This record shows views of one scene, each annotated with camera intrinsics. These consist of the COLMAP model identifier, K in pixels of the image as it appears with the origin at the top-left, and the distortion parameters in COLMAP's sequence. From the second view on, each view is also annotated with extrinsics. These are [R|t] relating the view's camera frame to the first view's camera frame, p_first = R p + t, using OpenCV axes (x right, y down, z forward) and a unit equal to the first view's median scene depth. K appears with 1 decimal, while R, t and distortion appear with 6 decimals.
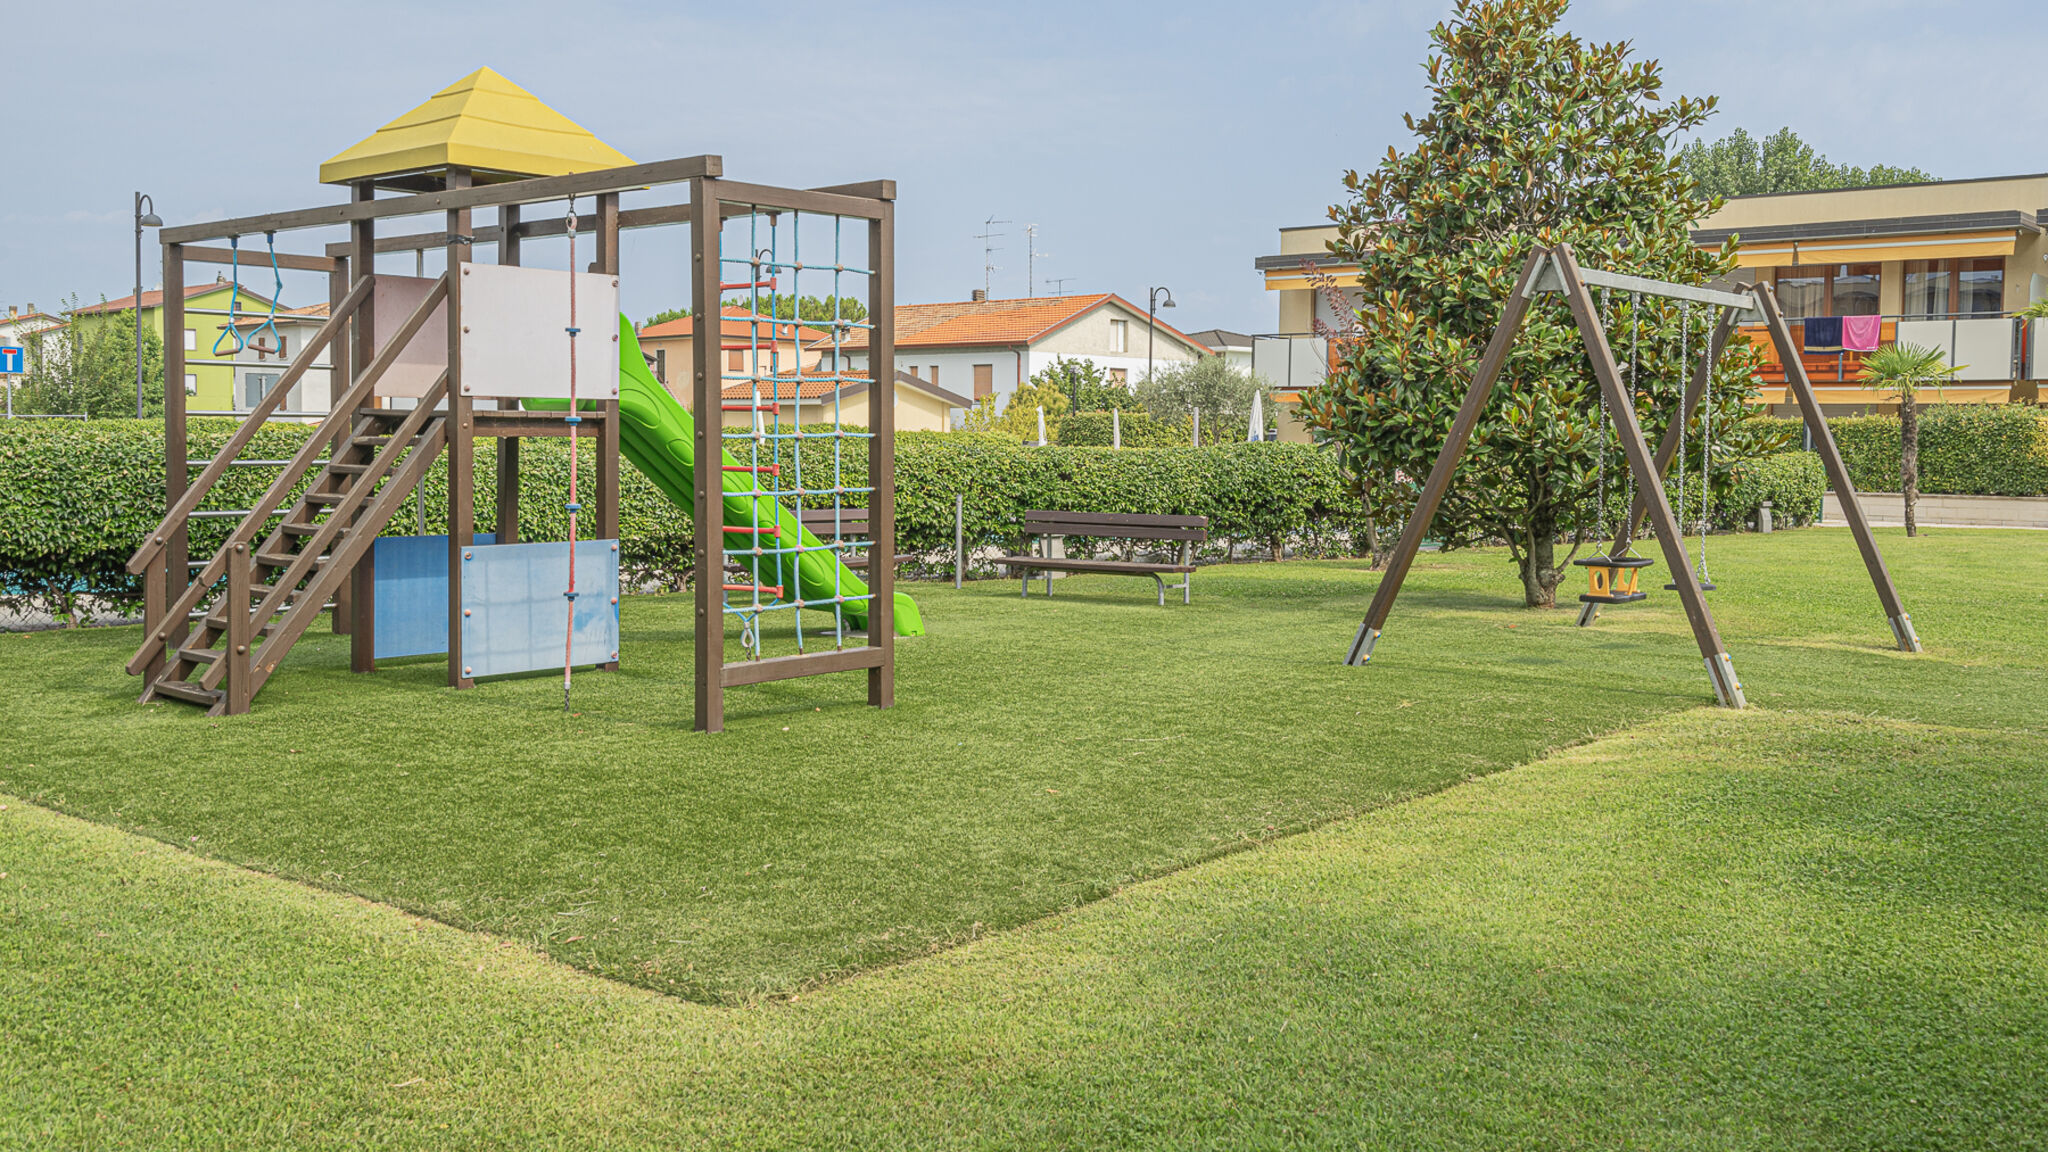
lens RADIAL K [[1947.2, 0, 1040.2], [0, 1947.2, 510.4], [0, 0, 1]] dist [0.011397, 0.000000]
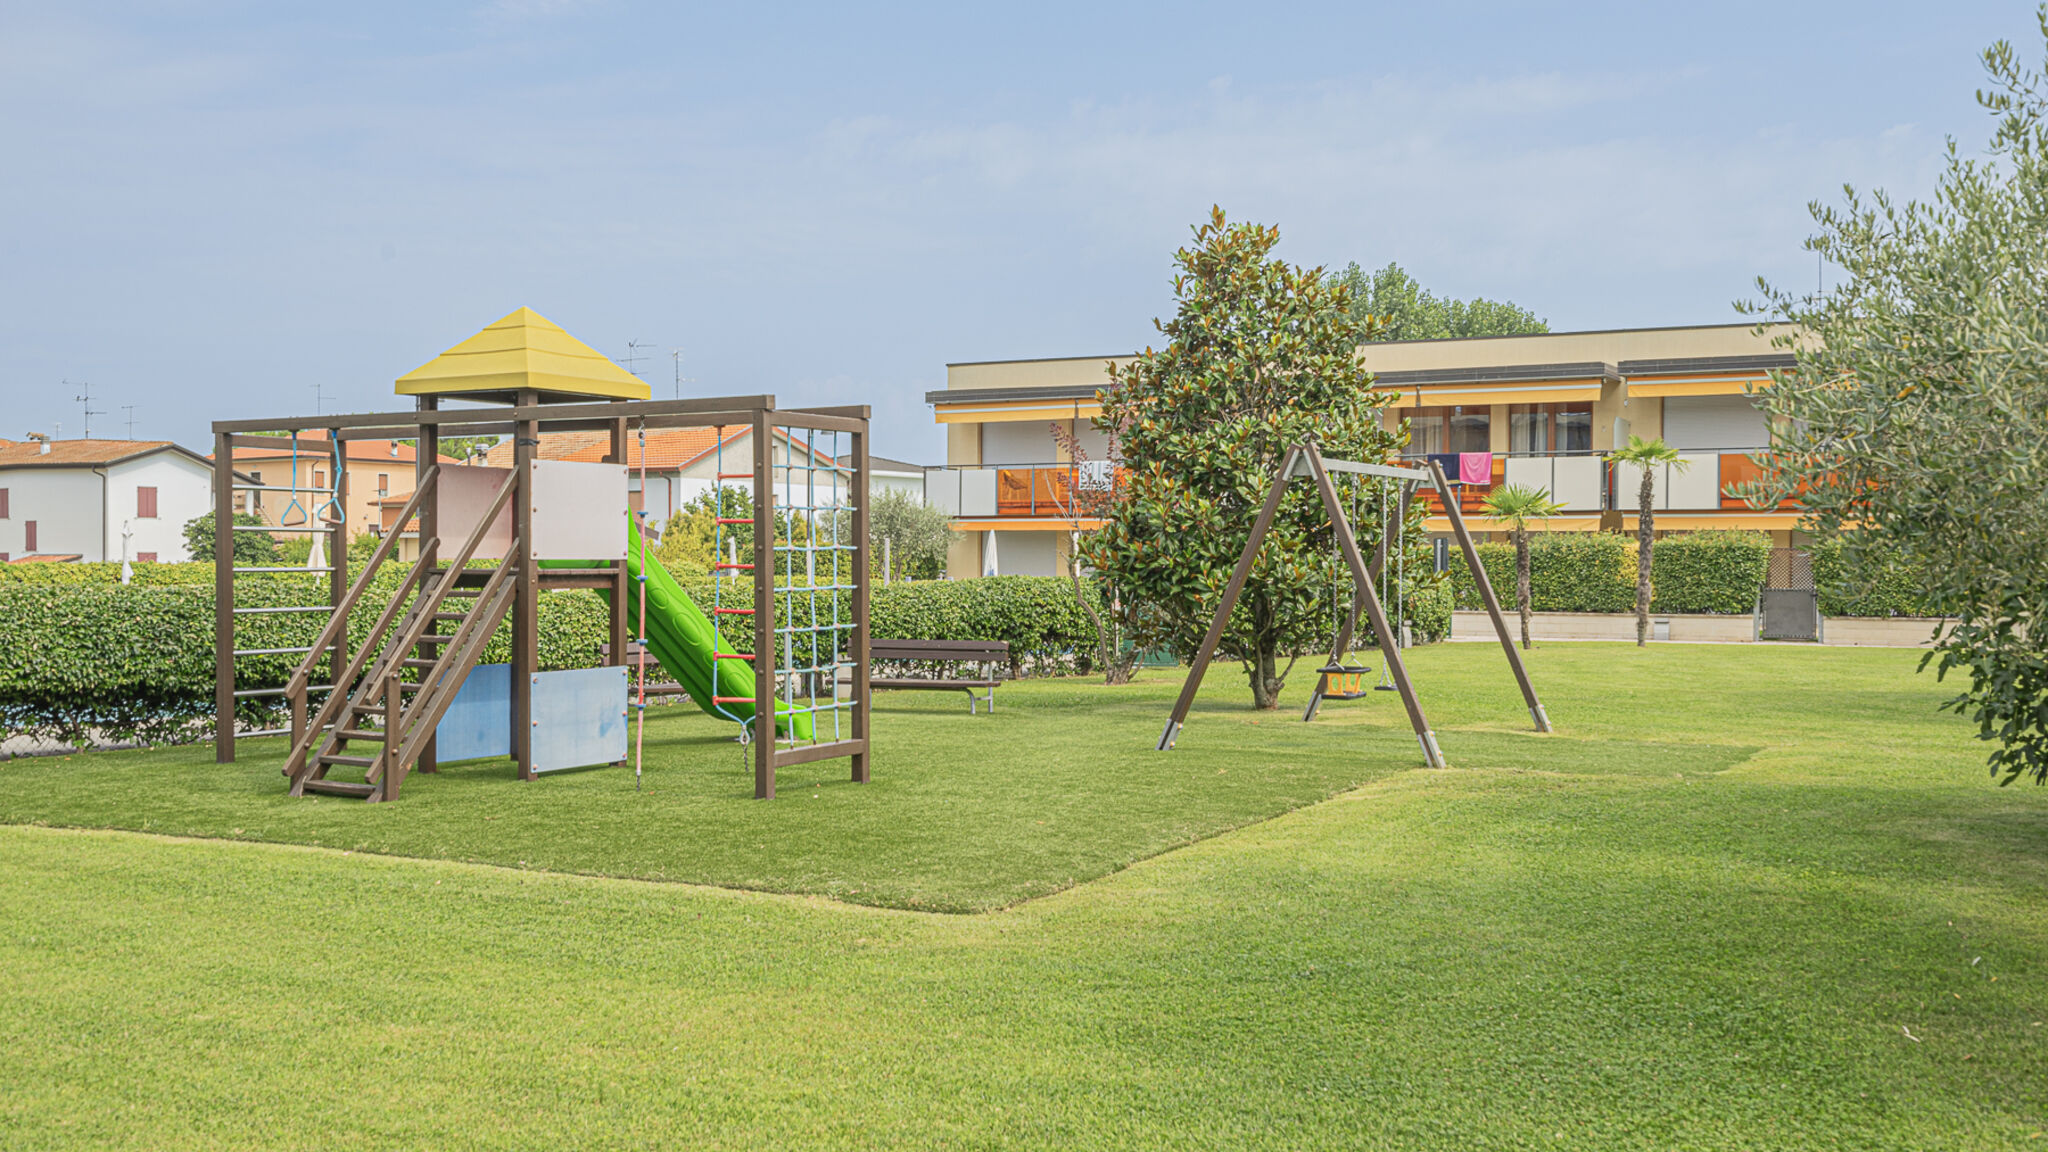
lens RADIAL K [[2055.1, 0, 1043.2], [0, 2055.1, 556.9], [0, 0, 1]] dist [0.012286, 0.000000]
pose [[0.980495, -0.007876, 0.196385, -0.148915], [0.015327, 0.999218, -0.036450, -0.002683], [-0.195944, 0.038750, 0.979849, -0.286481]]
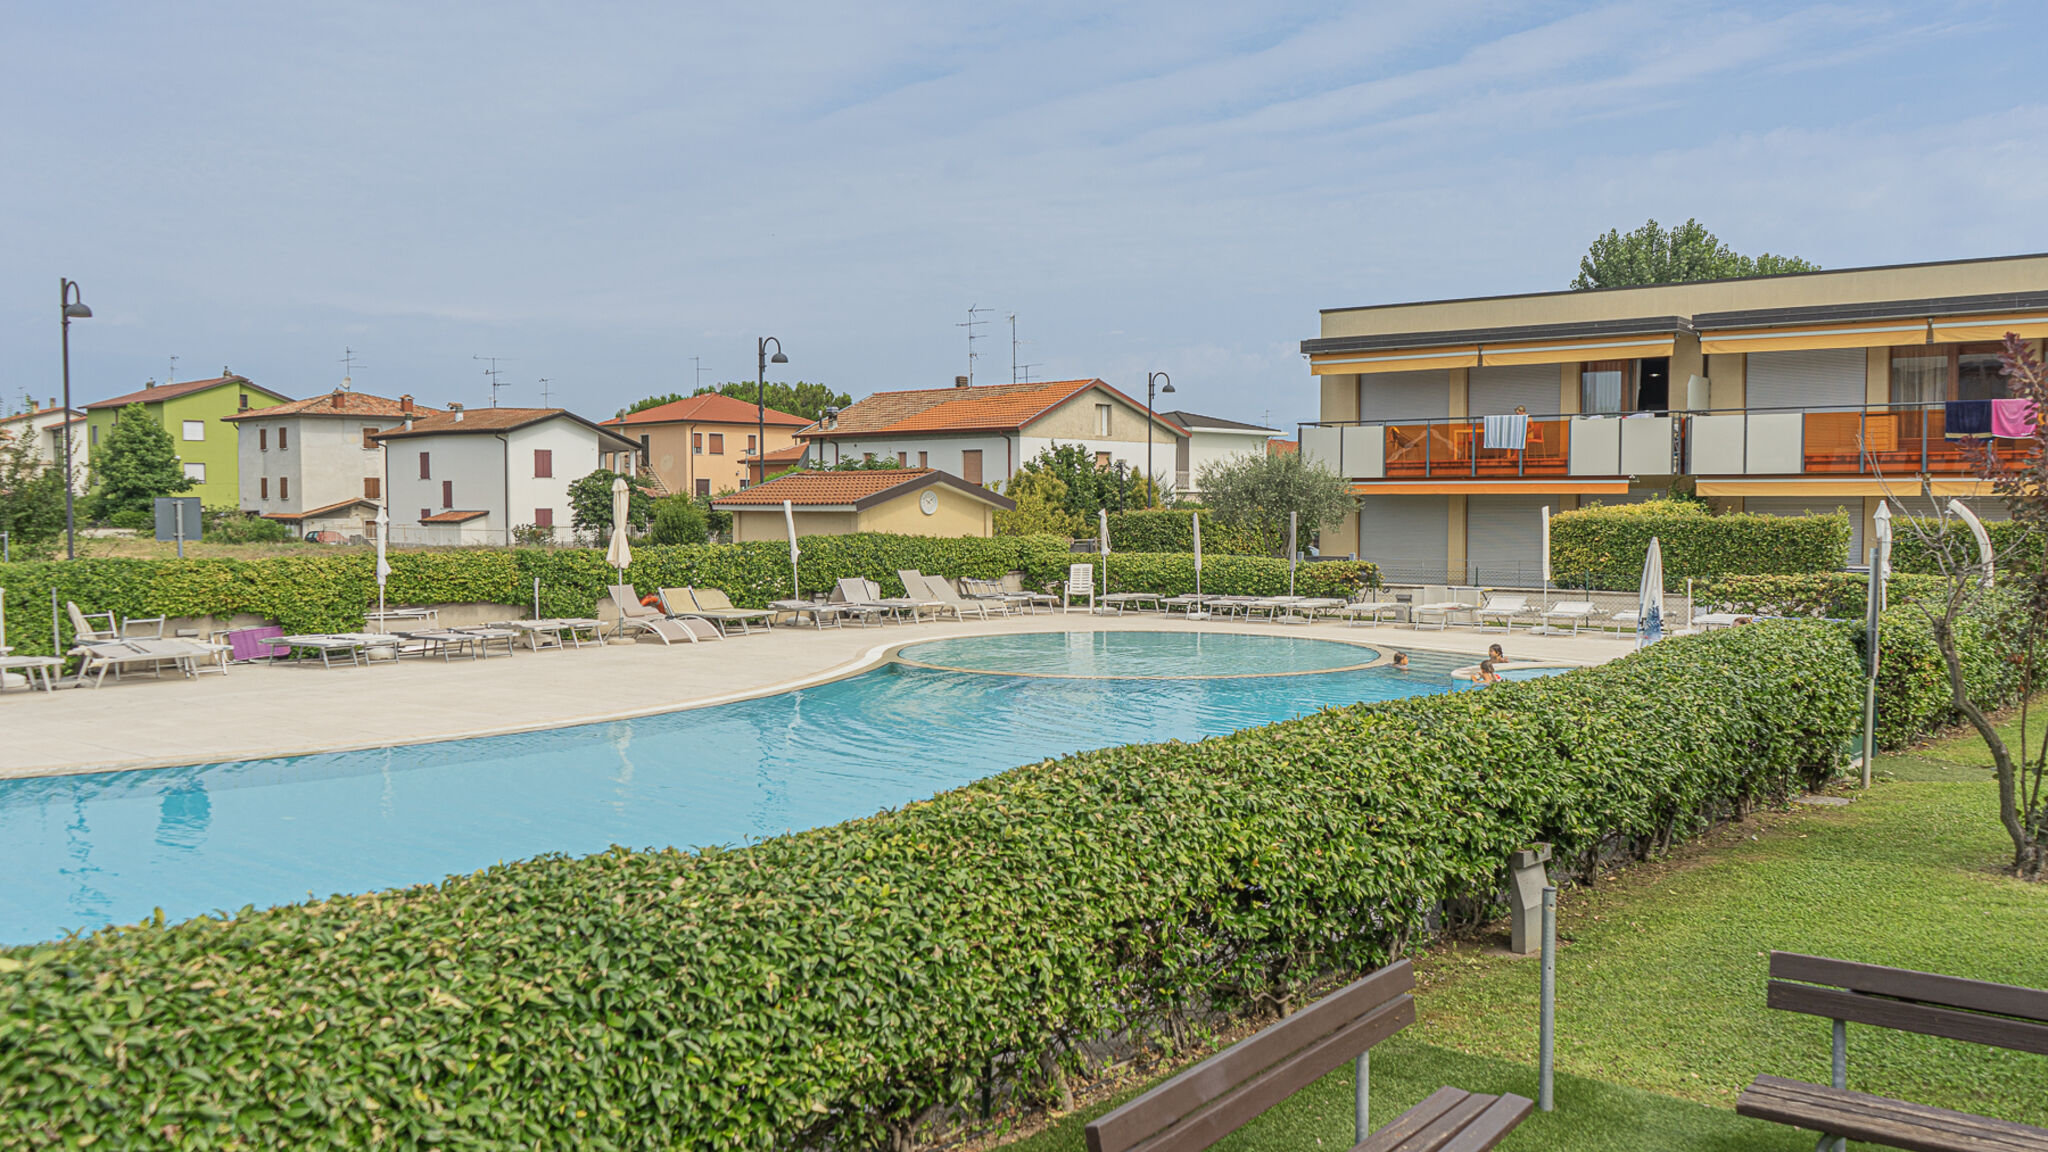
lens RADIAL K [[1638.4, 0, 1035.2], [0, 1638.4, 571.6], [0, 0, 1]] dist [-0.008110, -0.006552]
pose [[0.998790, -0.015702, 0.046599, -0.188052], [0.015343, 0.999850, 0.008056, -0.090538], [-0.046718, -0.007331, 0.998881, 0.729529]]
